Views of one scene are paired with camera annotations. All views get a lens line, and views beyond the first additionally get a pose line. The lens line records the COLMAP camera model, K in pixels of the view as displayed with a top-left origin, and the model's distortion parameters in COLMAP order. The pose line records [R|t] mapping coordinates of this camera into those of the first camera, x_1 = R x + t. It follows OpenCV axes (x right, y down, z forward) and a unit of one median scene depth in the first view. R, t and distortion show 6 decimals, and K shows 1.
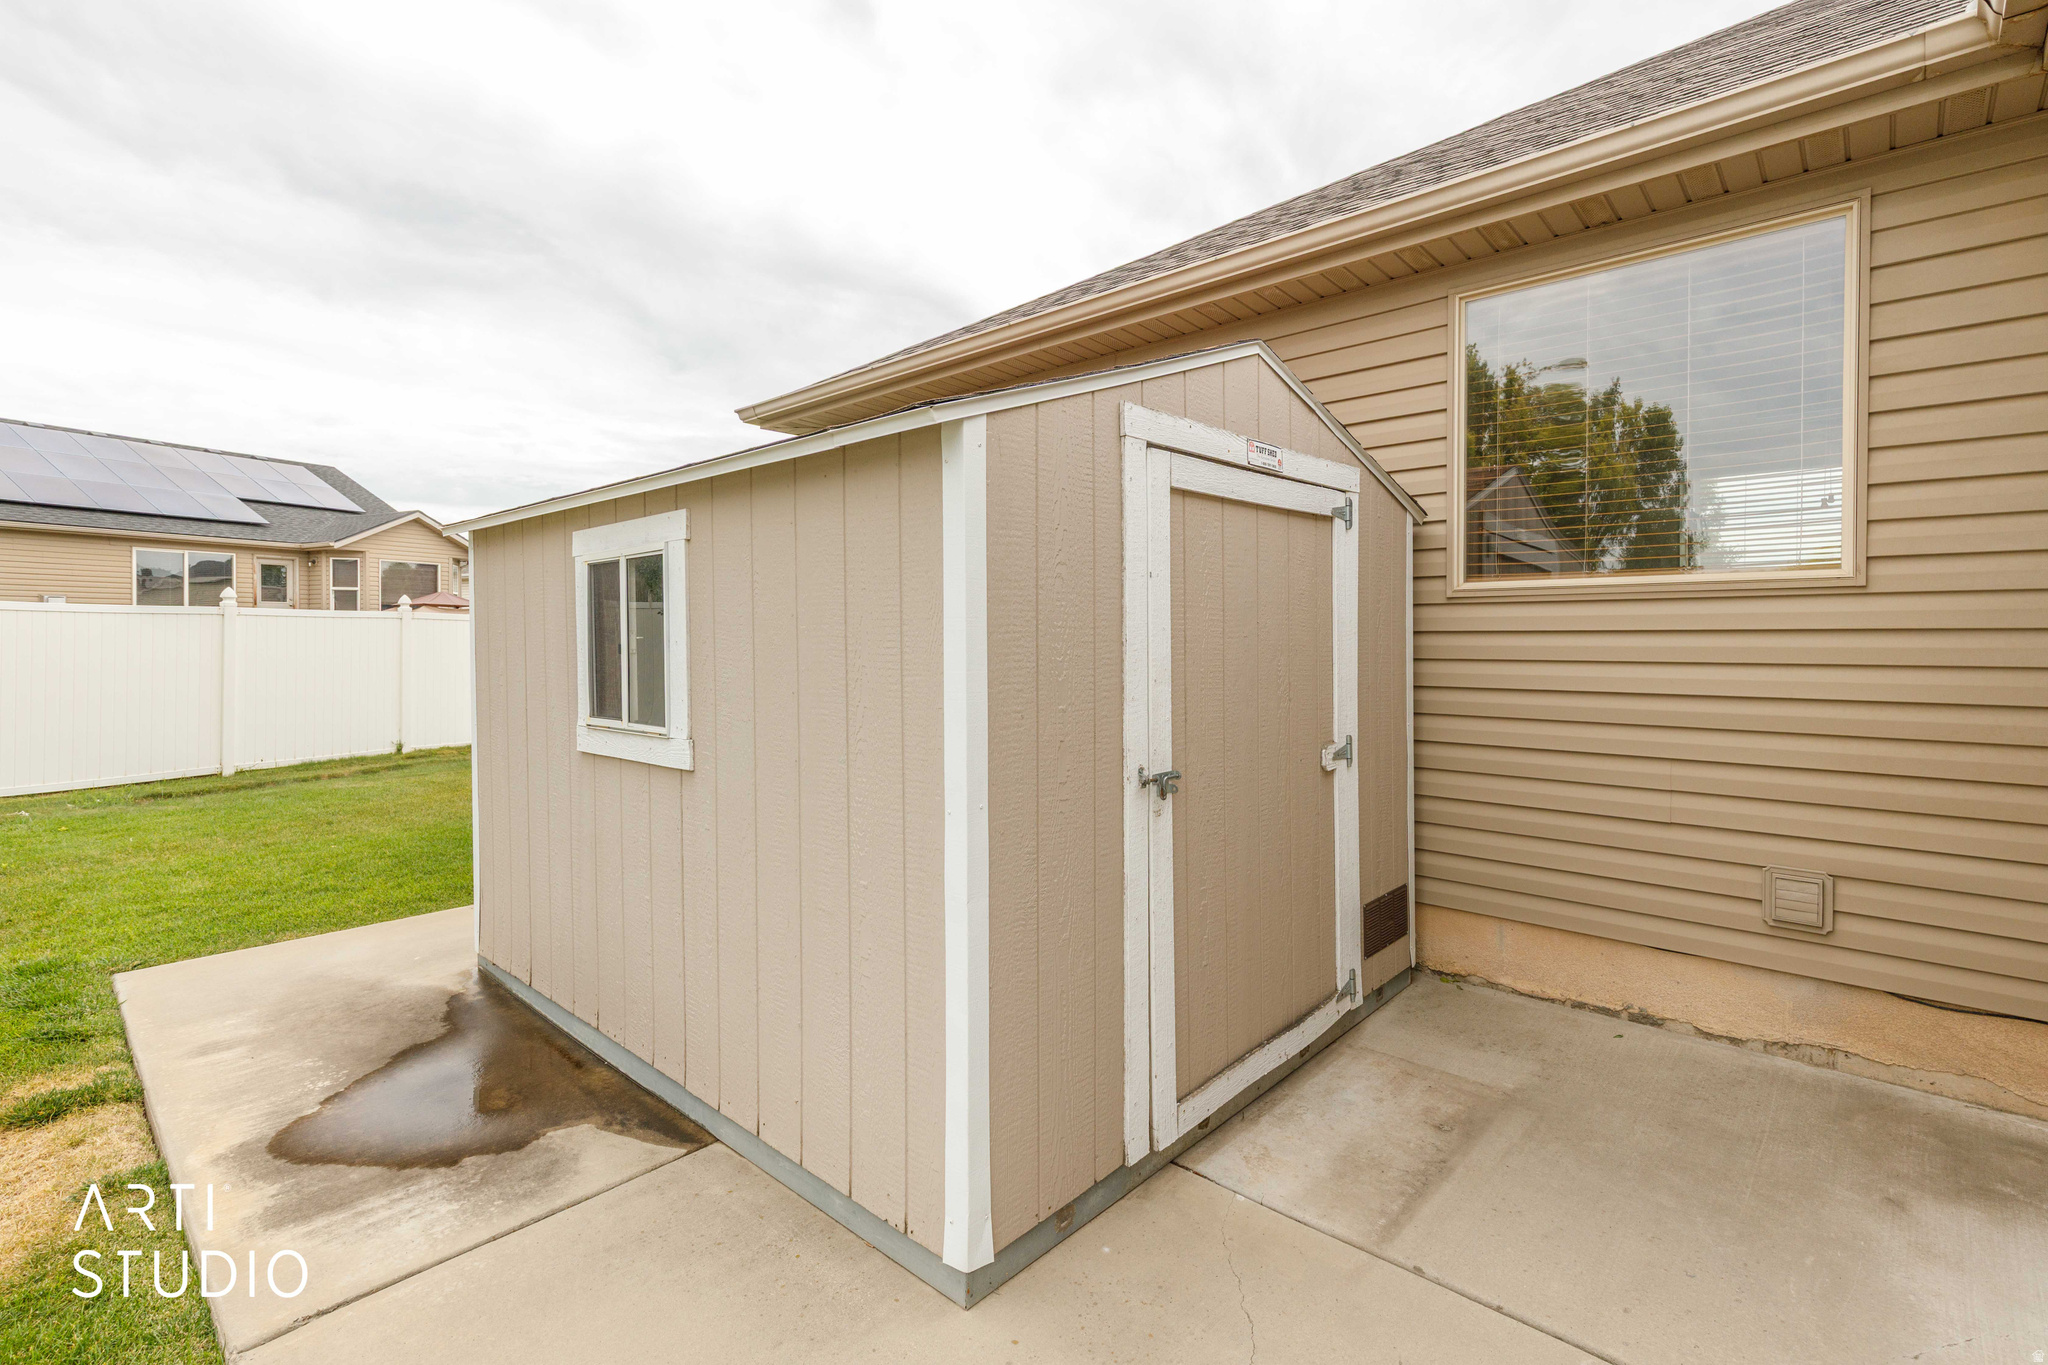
lens RADIAL K [[929.1, 0, 996.8], [0, 929.1, 640.8], [0, 0, 1]] dist [0.006326, 0.000325]
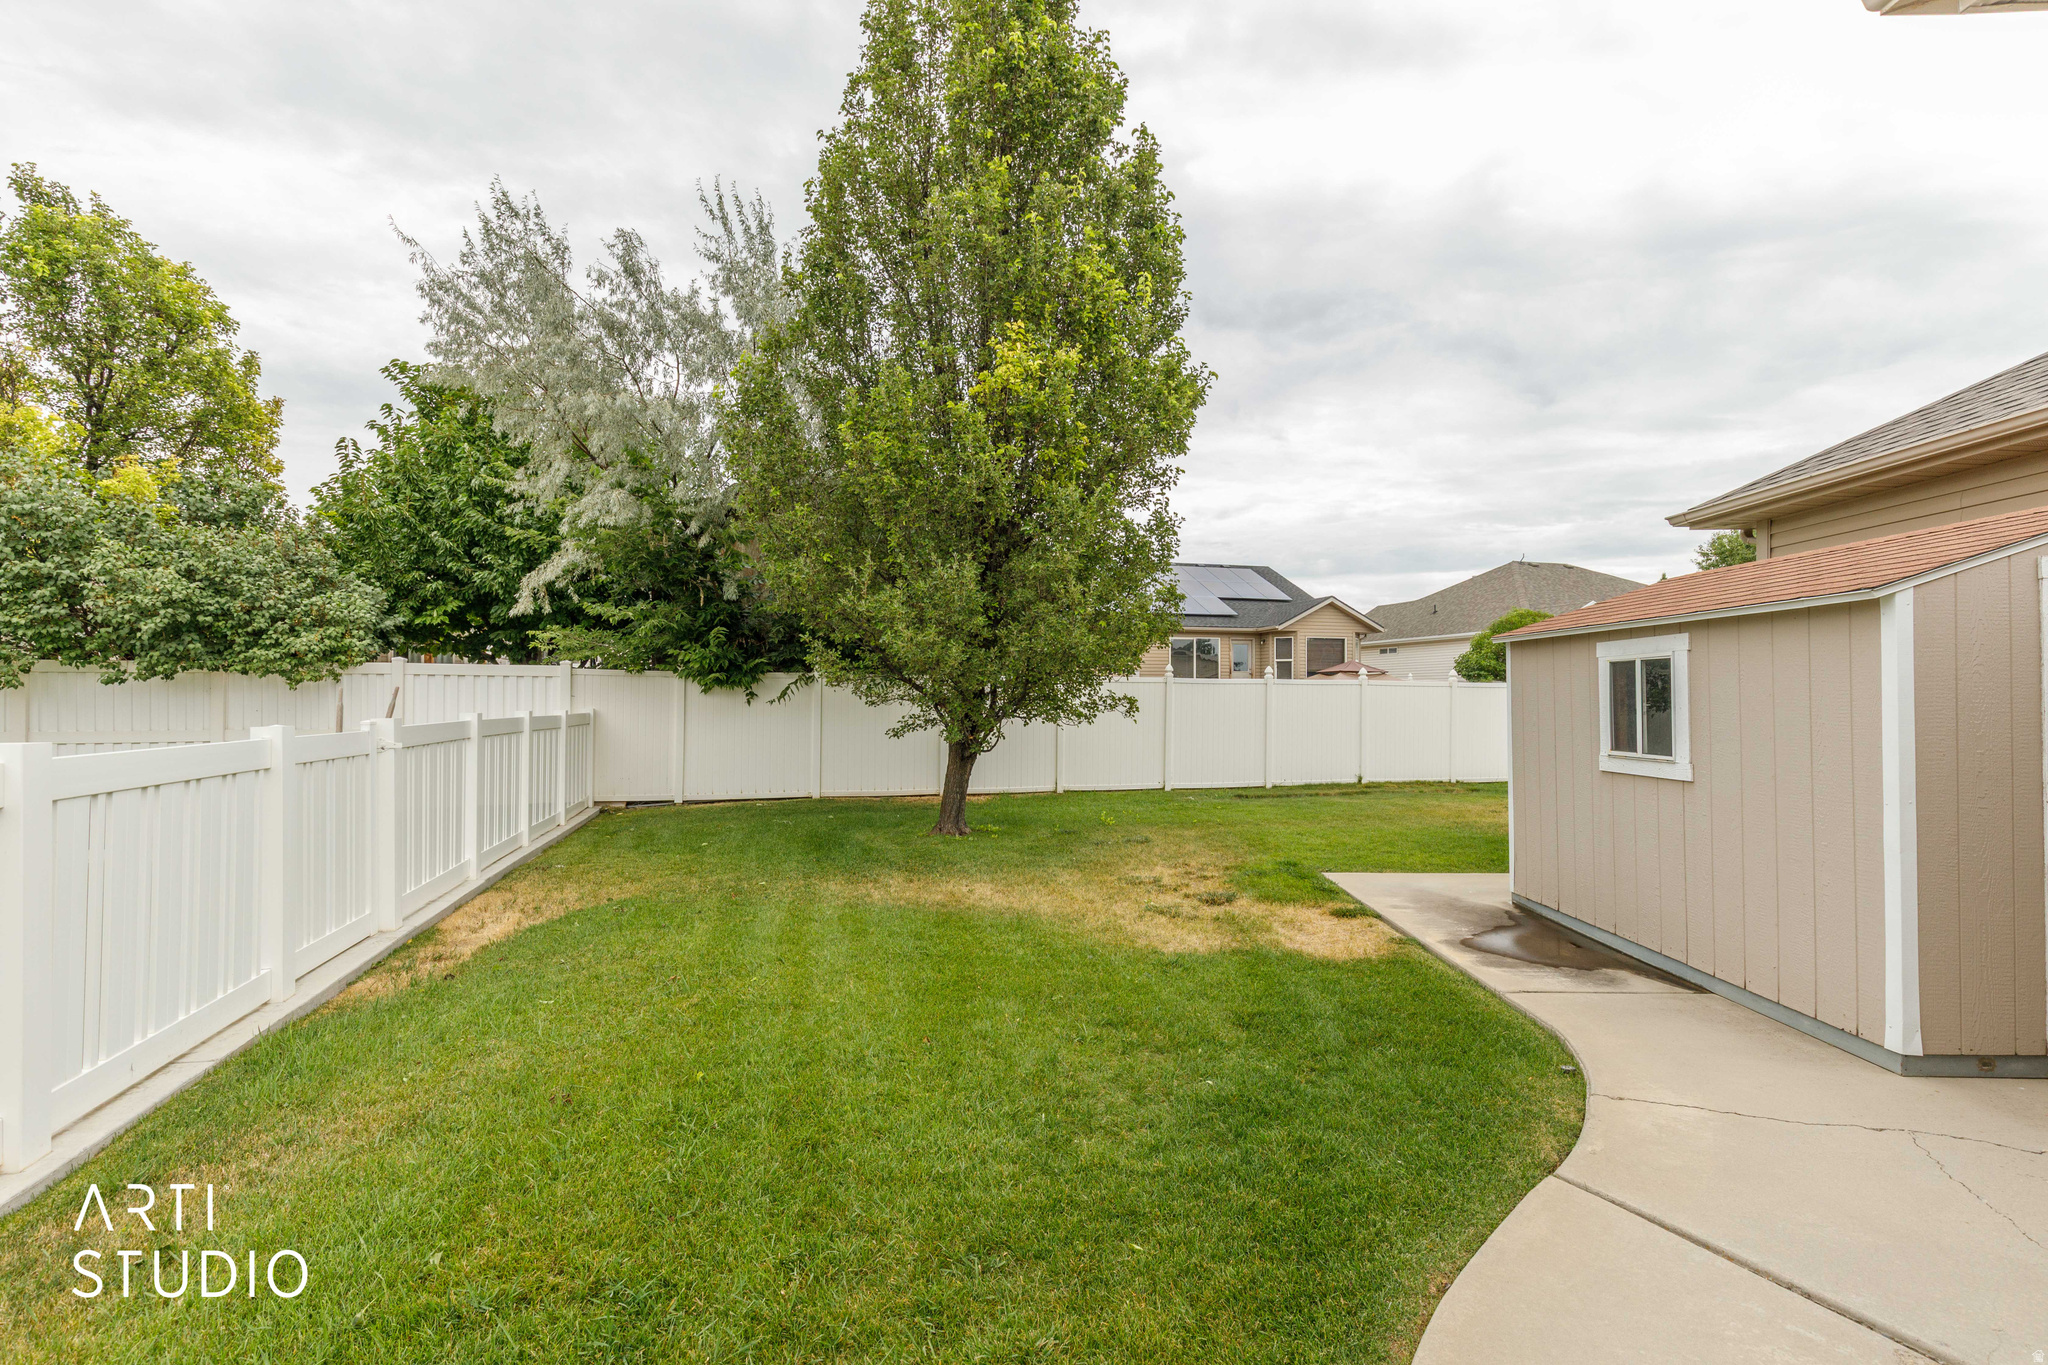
lens RADIAL K [[913.6, 0, 1051.0], [0, 913.6, 686.3], [0, 0, 1]] dist [0.002658, -0.000210]
pose [[0.688656, -0.006007, -0.725064, 0.086898], [-0.004392, 0.999913, -0.012455, -0.013070], [0.725075, 0.011761, 0.688569, -1.014846]]
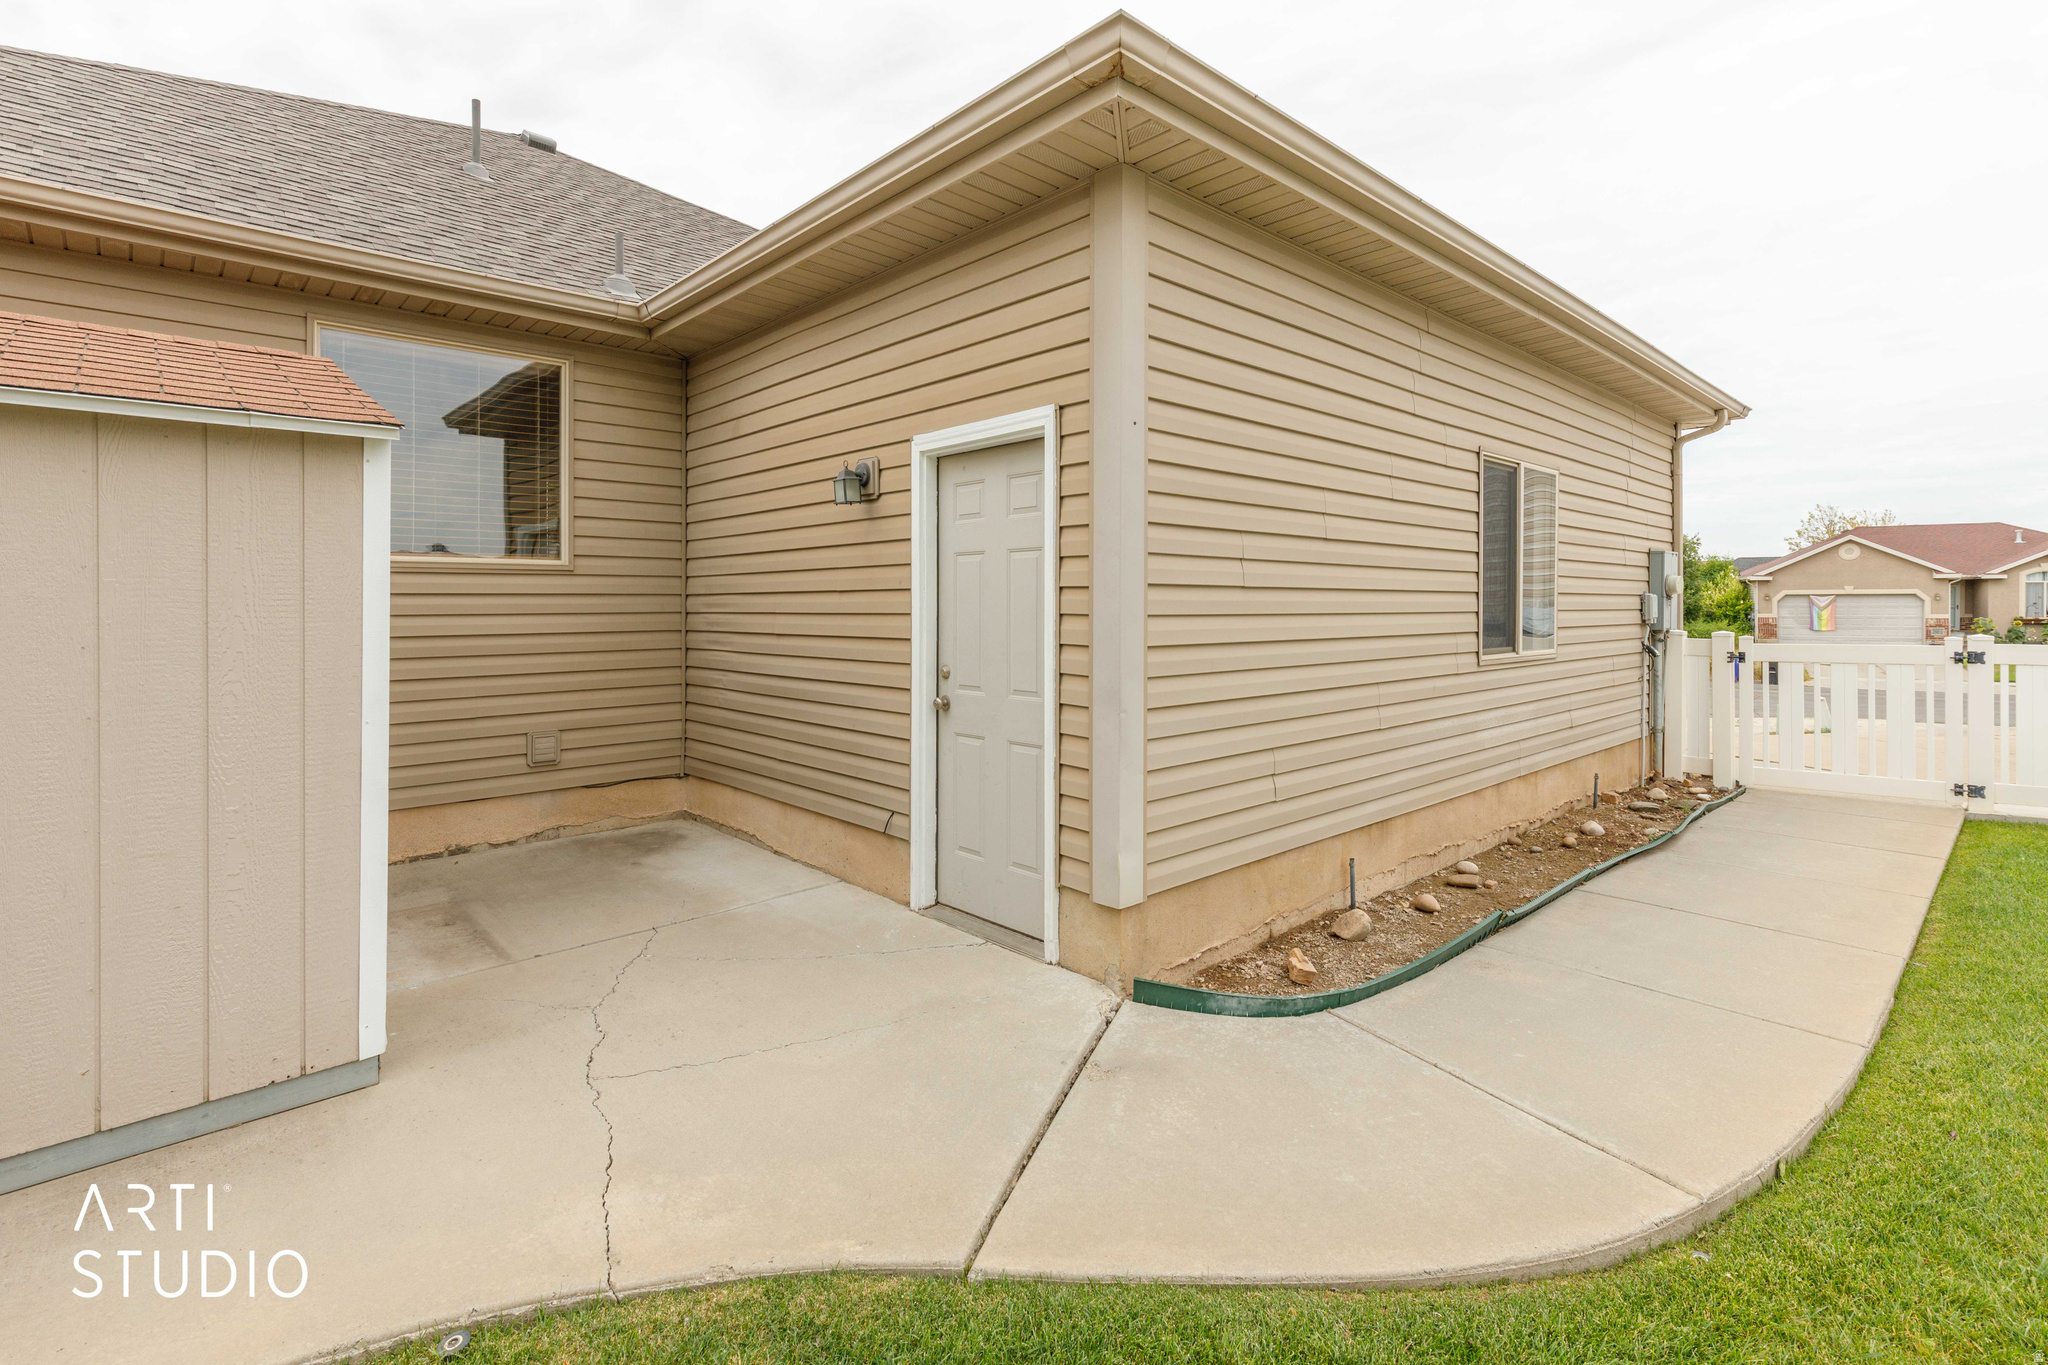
lens RADIAL K [[958.5, 0, 1018.9], [0, 958.5, 619.4], [0, 0, 1]] dist [0.008105, -0.000447]
pose [[0.082035, -0.017215, 0.996481, -0.939625], [0.005310, 0.999844, 0.016836, 0.011587], [-0.996615, 0.003910, 0.082113, -0.039937]]
